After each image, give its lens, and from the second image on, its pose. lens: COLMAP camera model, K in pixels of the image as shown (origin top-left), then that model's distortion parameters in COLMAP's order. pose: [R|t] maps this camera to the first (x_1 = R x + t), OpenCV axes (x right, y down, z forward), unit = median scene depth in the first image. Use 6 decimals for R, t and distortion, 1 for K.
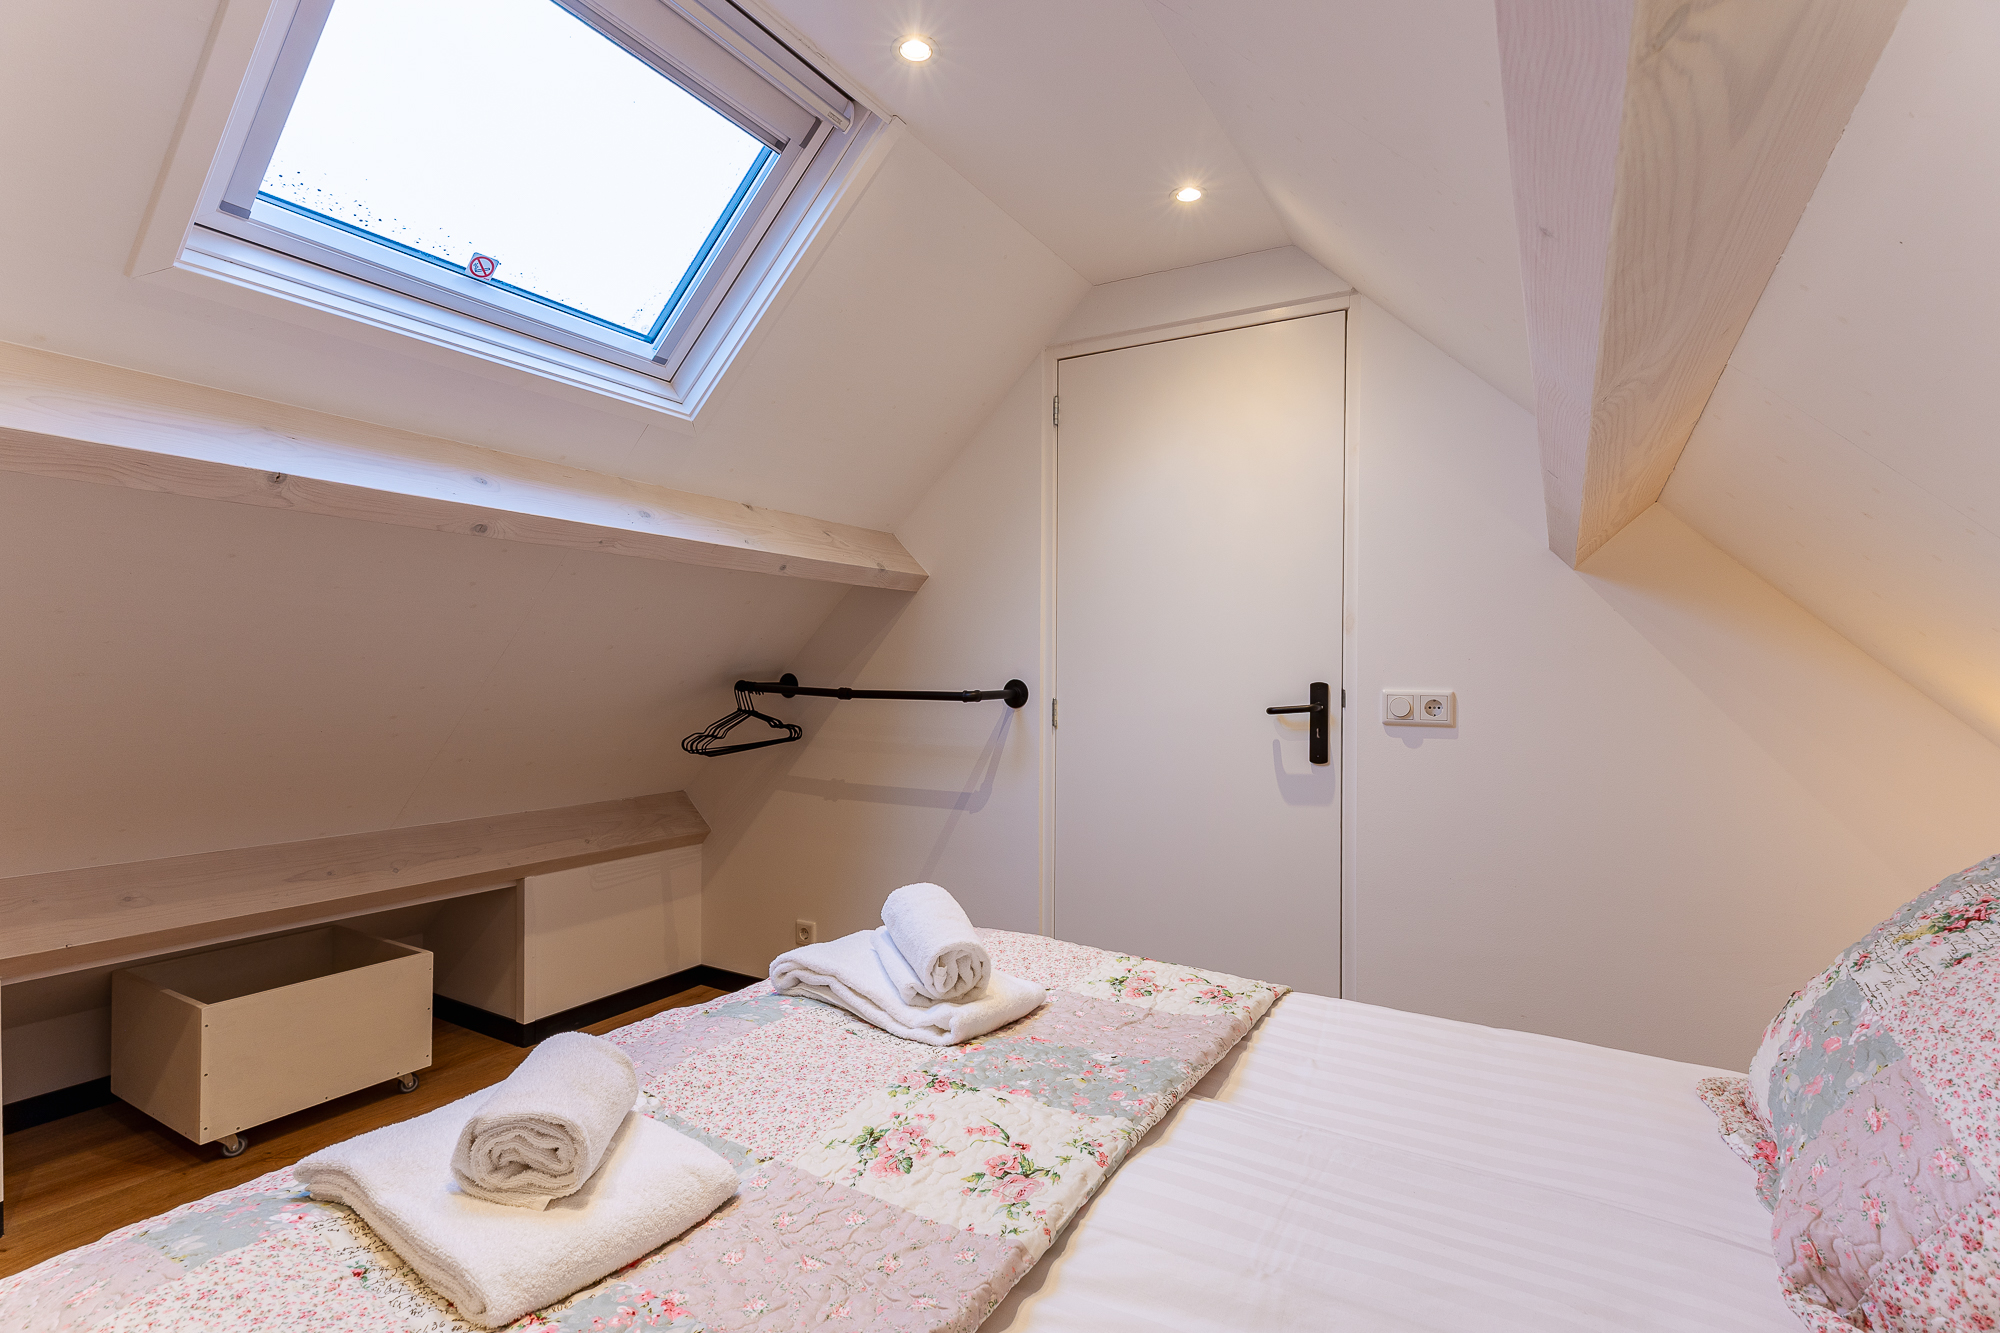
lens RADIAL K [[929.5, 0, 997.9], [0, 929.5, 668.8], [0, 0, 1]] dist [-0.001496, 0.001299]
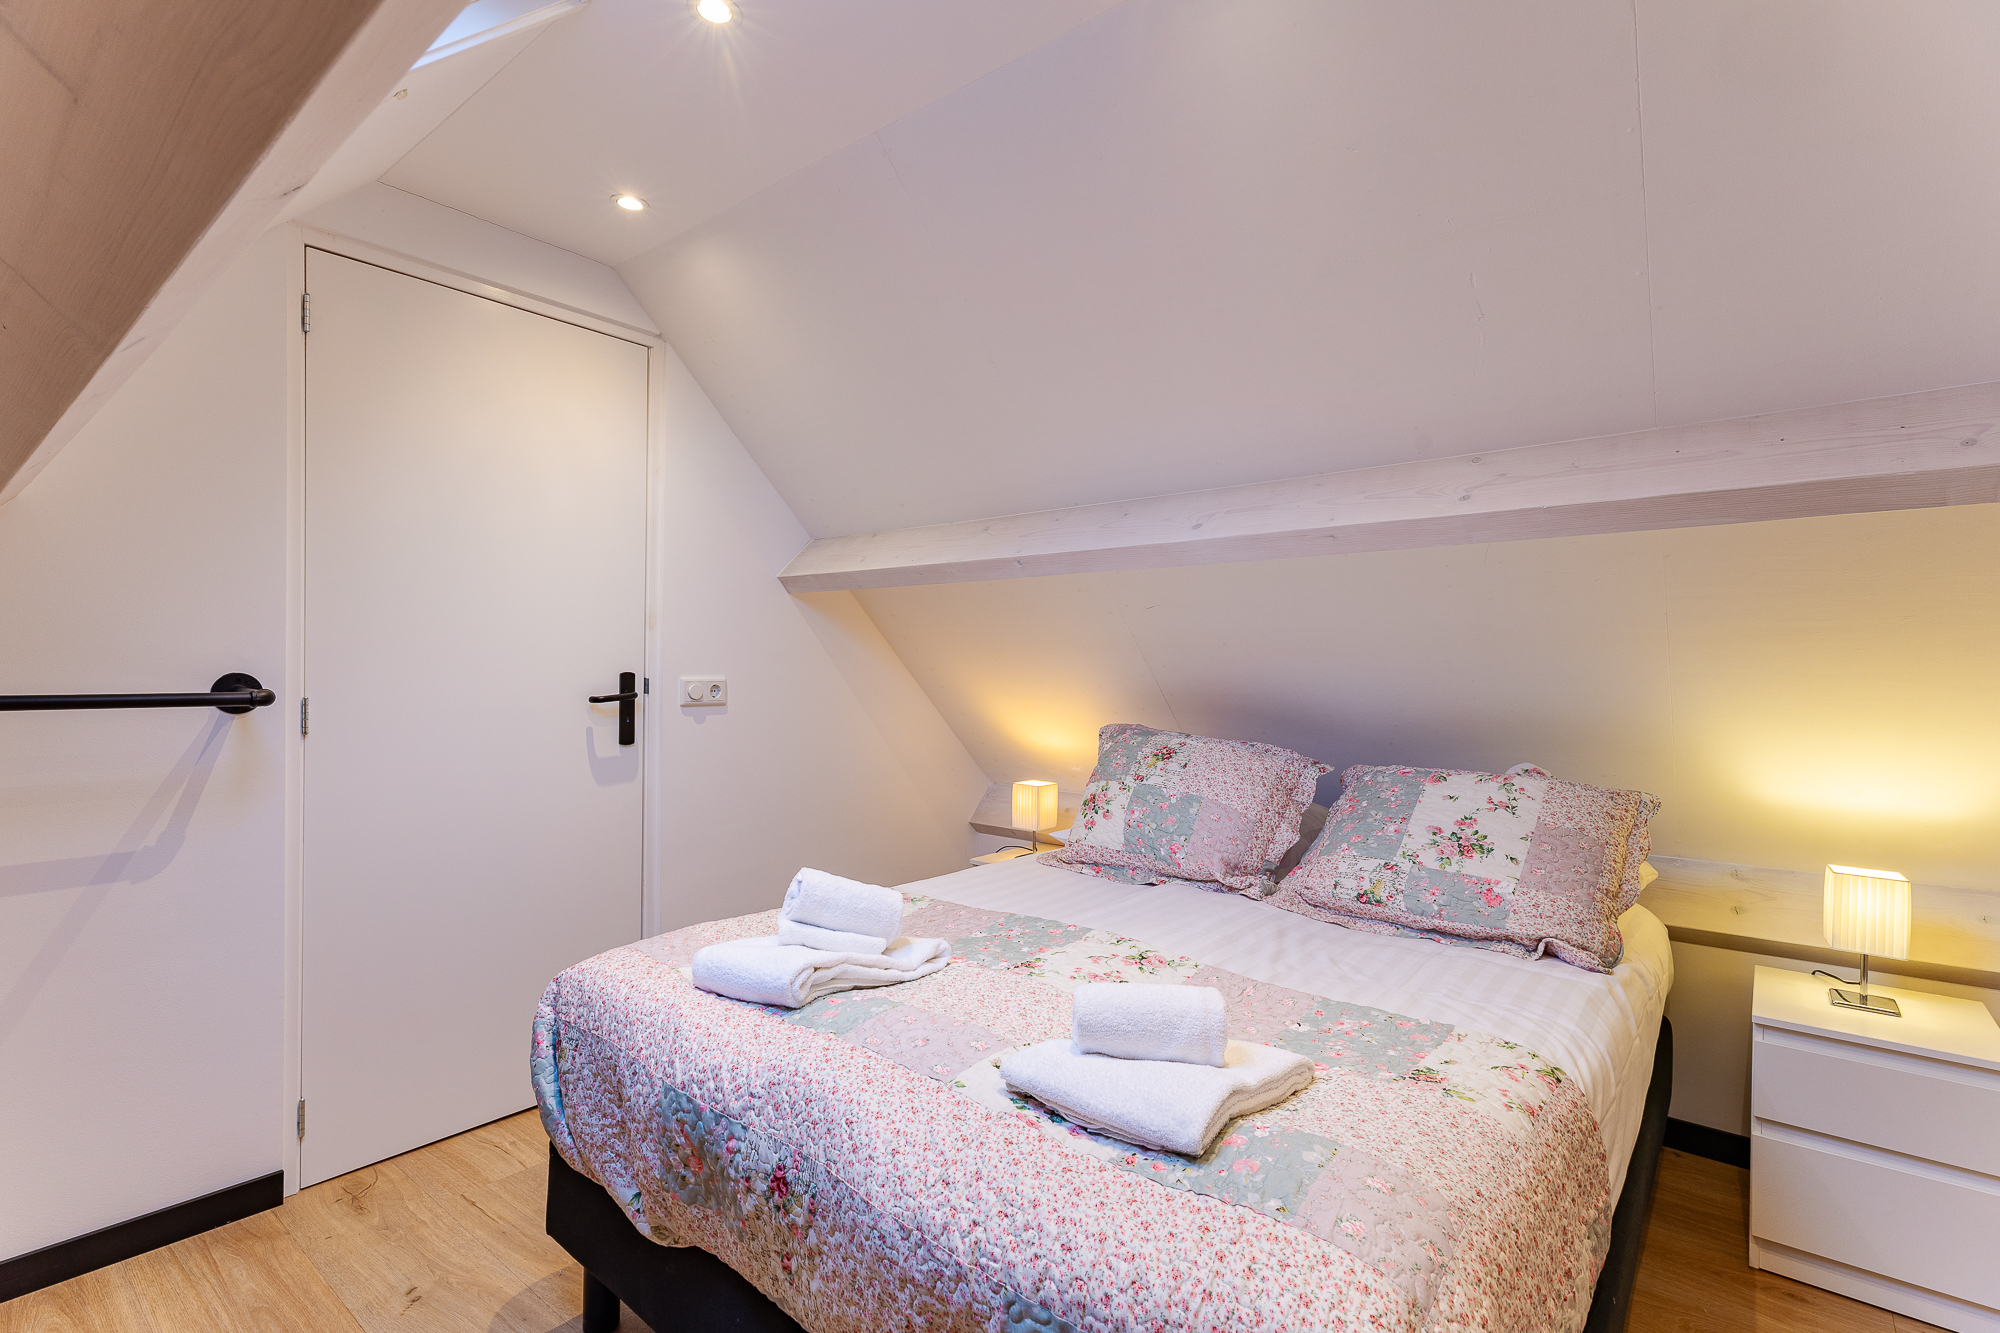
lens RADIAL K [[929.5, 0, 985.9], [0, 929.5, 669.8], [0, 0, 1]] dist [-0.001496, 0.001299]
pose [[0.167865, -0.014090, 0.985709, -0.686919], [-0.014021, 0.999763, 0.016679, -0.013388], [-0.985710, -0.016621, 0.167627, 0.389828]]
